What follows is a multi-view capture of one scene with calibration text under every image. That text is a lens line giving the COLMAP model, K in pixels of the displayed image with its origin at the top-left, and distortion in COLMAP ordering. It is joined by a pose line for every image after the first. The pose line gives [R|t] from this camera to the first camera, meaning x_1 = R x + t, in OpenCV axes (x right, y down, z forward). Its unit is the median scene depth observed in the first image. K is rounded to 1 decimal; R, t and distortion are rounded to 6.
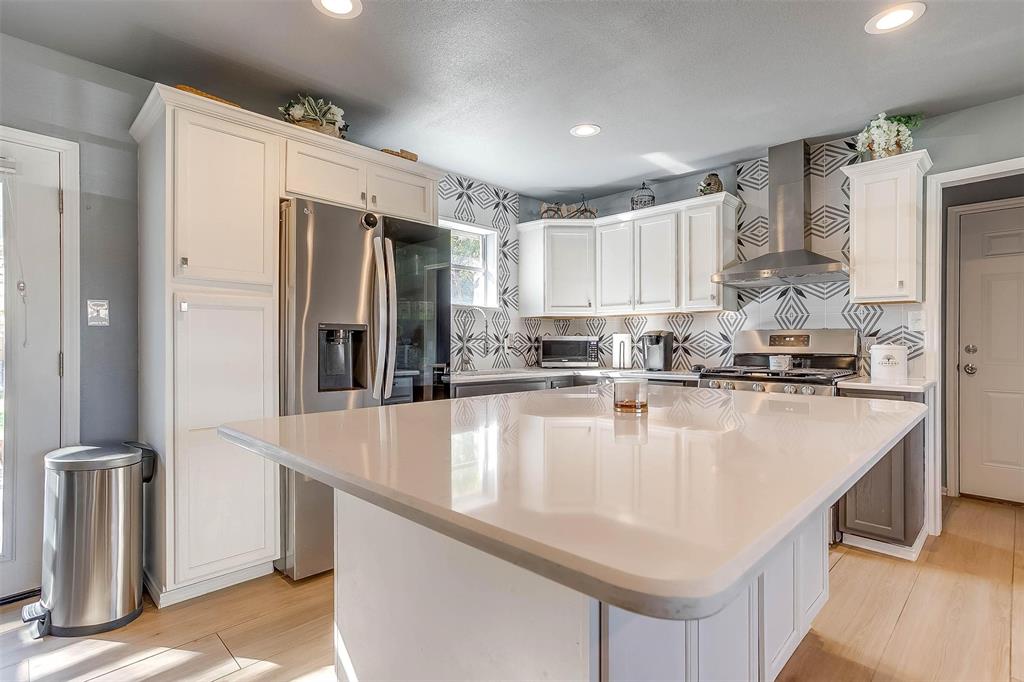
lens RADIAL K [[507.3, 0, 513.4], [0, 507.3, 343.7], [0, 0, 1]] dist [-0.024496, 0.017245]
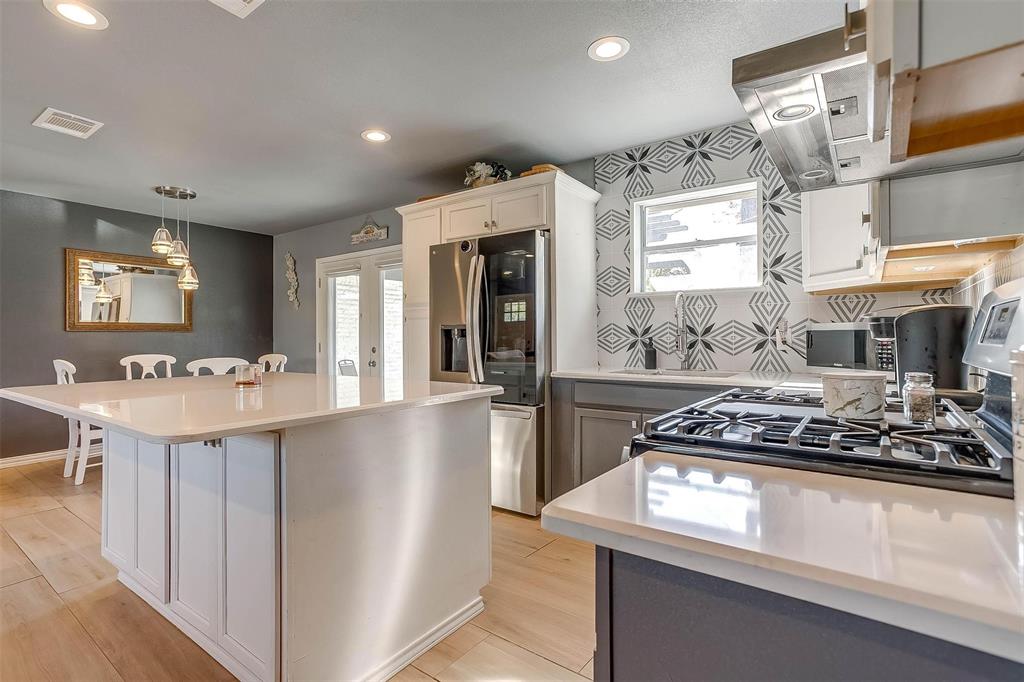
lens RADIAL K [[500.6, 0, 503.1], [0, 500.6, 337.0], [0, 0, 1]] dist [-0.044320, 0.041259]
pose [[0.130217, -0.004240, -0.991477, 0.745998], [0.006488, 0.999973, -0.003424, 0.000597], [0.991464, -0.005987, 0.130241, 0.666076]]
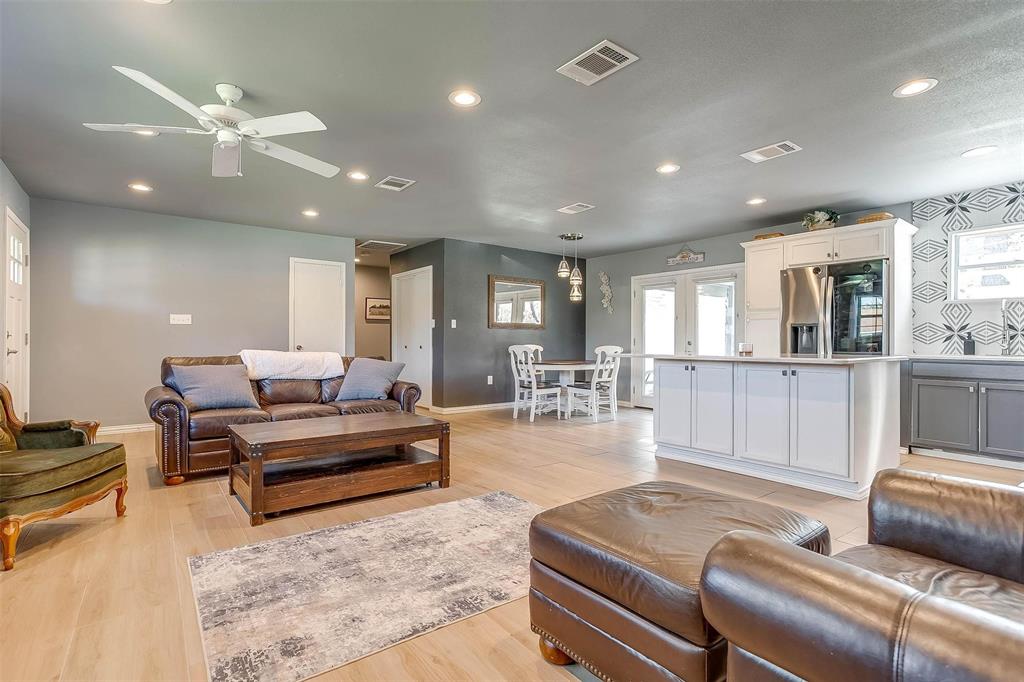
lens RADIAL K [[496.9, 0, 506.5], [0, 496.9, 335.9], [0, 0, 1]] dist [-0.036255, 0.032536]
pose [[-0.157582, -0.014770, -0.987395, 1.312556], [-0.004883, 0.999888, -0.014177, 0.034081], [0.987494, 0.002587, -0.157637, 0.070736]]
